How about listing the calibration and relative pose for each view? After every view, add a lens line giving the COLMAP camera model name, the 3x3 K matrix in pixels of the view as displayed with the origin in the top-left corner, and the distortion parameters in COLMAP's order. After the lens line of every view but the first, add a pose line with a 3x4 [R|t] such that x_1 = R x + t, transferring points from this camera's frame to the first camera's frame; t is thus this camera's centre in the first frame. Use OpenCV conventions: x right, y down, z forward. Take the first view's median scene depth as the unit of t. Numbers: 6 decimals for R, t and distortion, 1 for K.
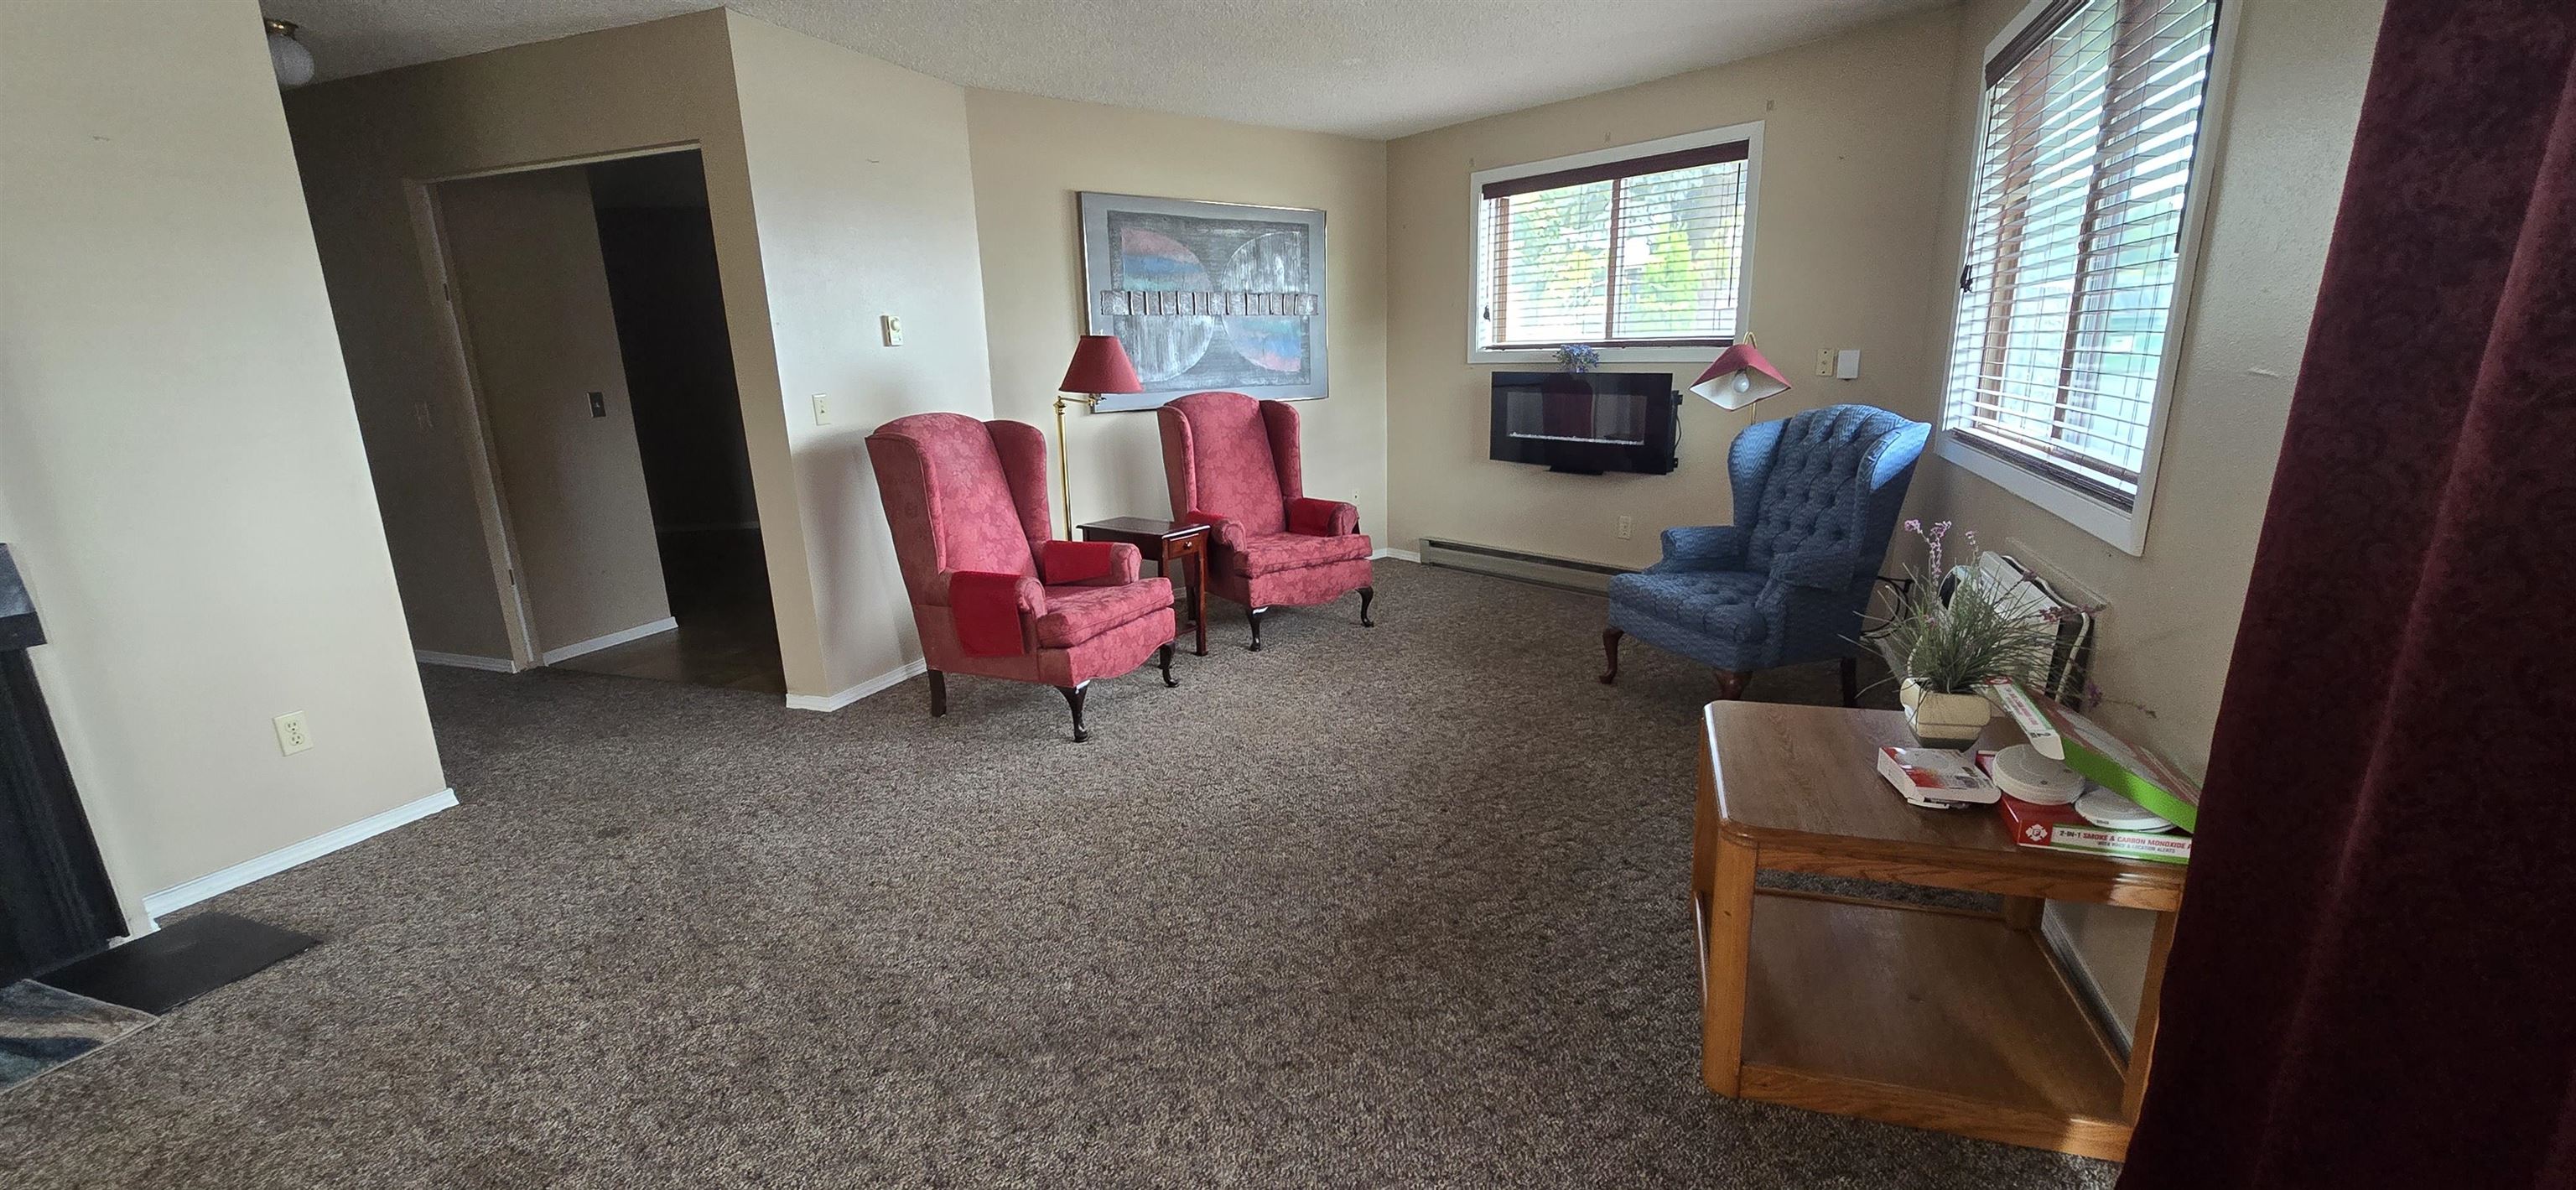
lens RADIAL K [[1048.8, 0, 1285.8], [0, 1048.8, 612.8], [0, 0, 1]] dist [-0.001980, -0.000211]
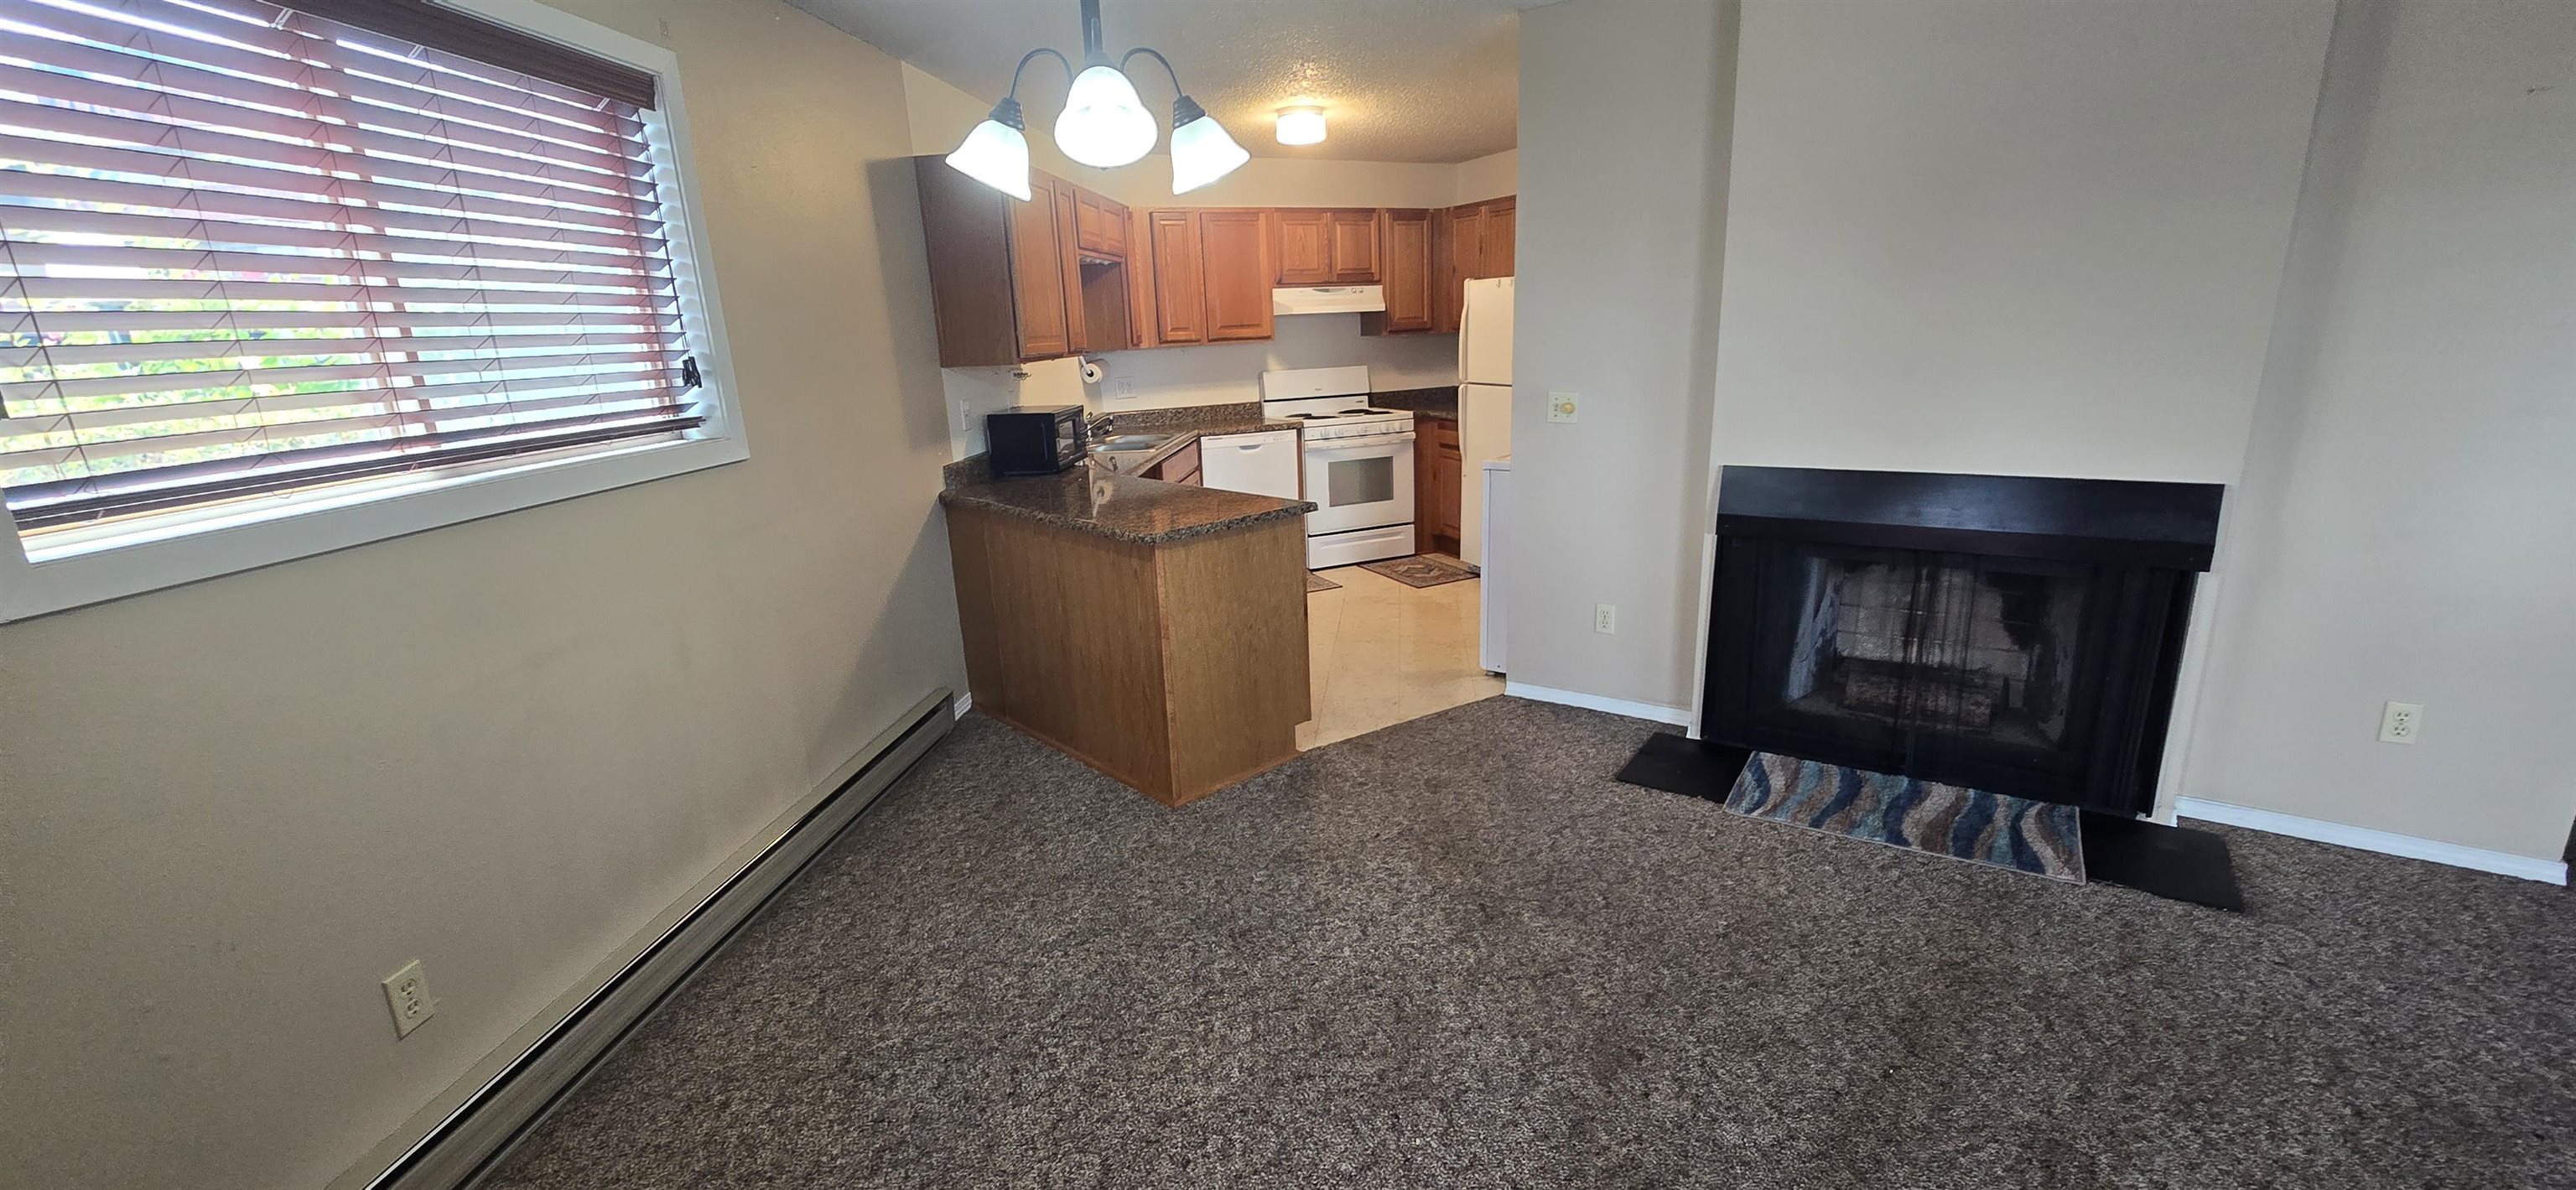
lens RADIAL K [[1048.8, 0, 1285.8], [0, 1048.8, 612.8], [0, 0, 1]] dist [-0.001980, -0.000211]
pose [[-0.243371, 0.297986, -0.923025, 0.166414], [-0.193214, 0.917671, 0.347201, -0.129788], [0.950494, 0.262840, -0.165759, 0.200669]]
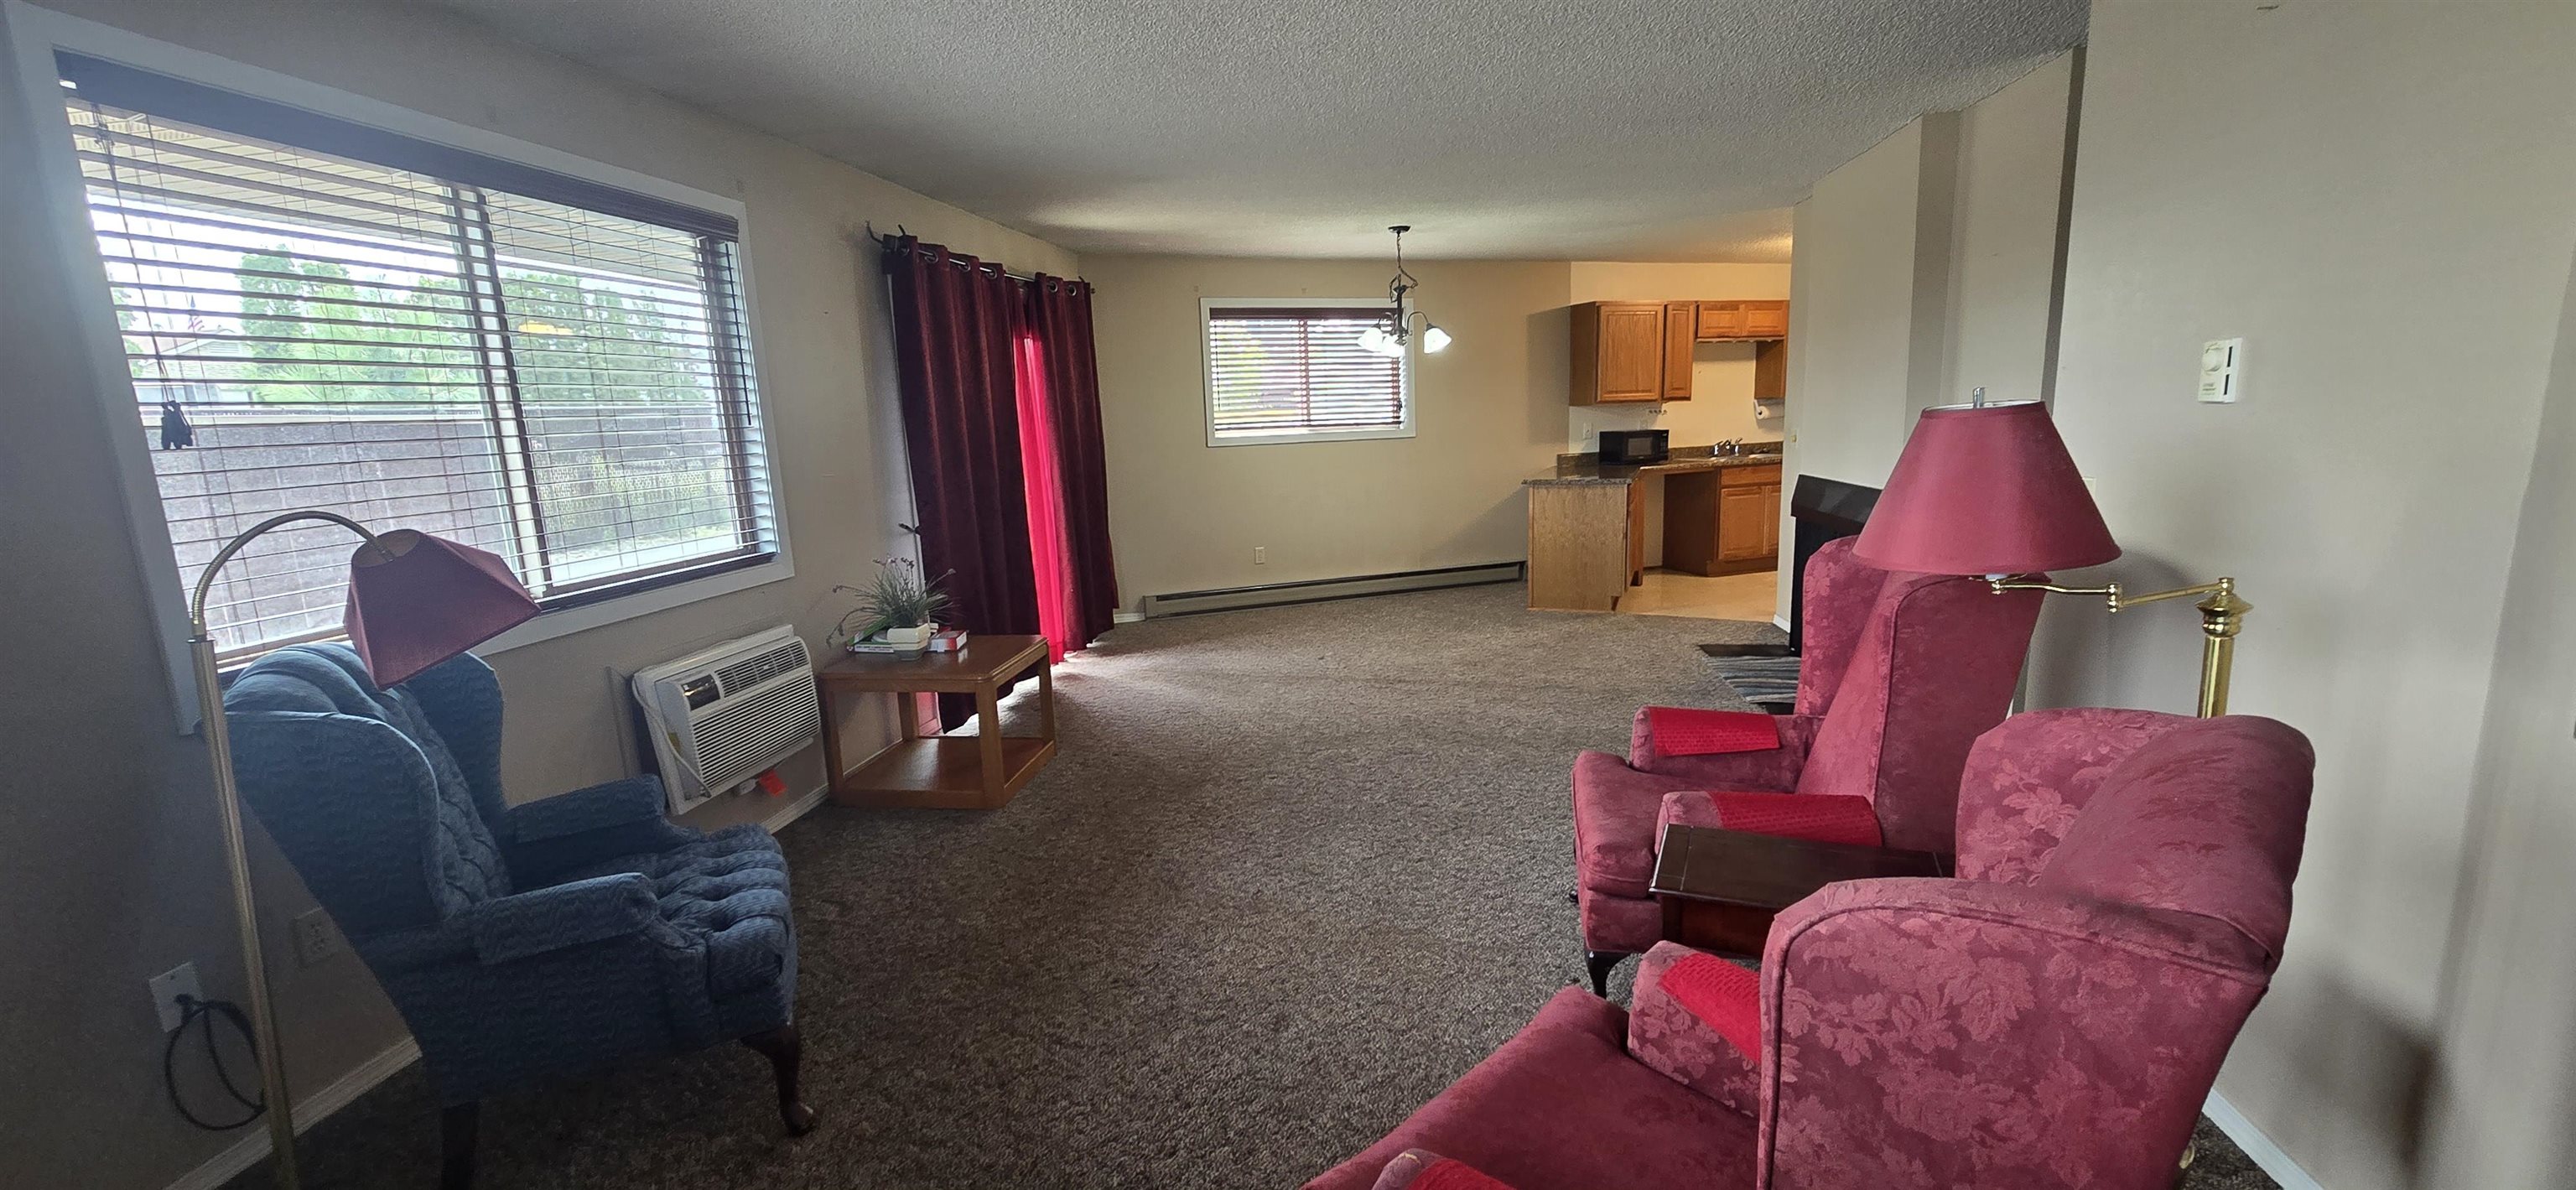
lens RADIAL K [[1048.8, 0, 1285.8], [0, 1048.8, 612.8], [0, 0, 1]] dist [-0.001980, -0.000211]
pose [[-0.972252, 0.106274, -0.208403, 0.277616], [0.006950, 0.903584, 0.428354, -0.663443], [0.233832, 0.415020, -0.879250, 2.390706]]
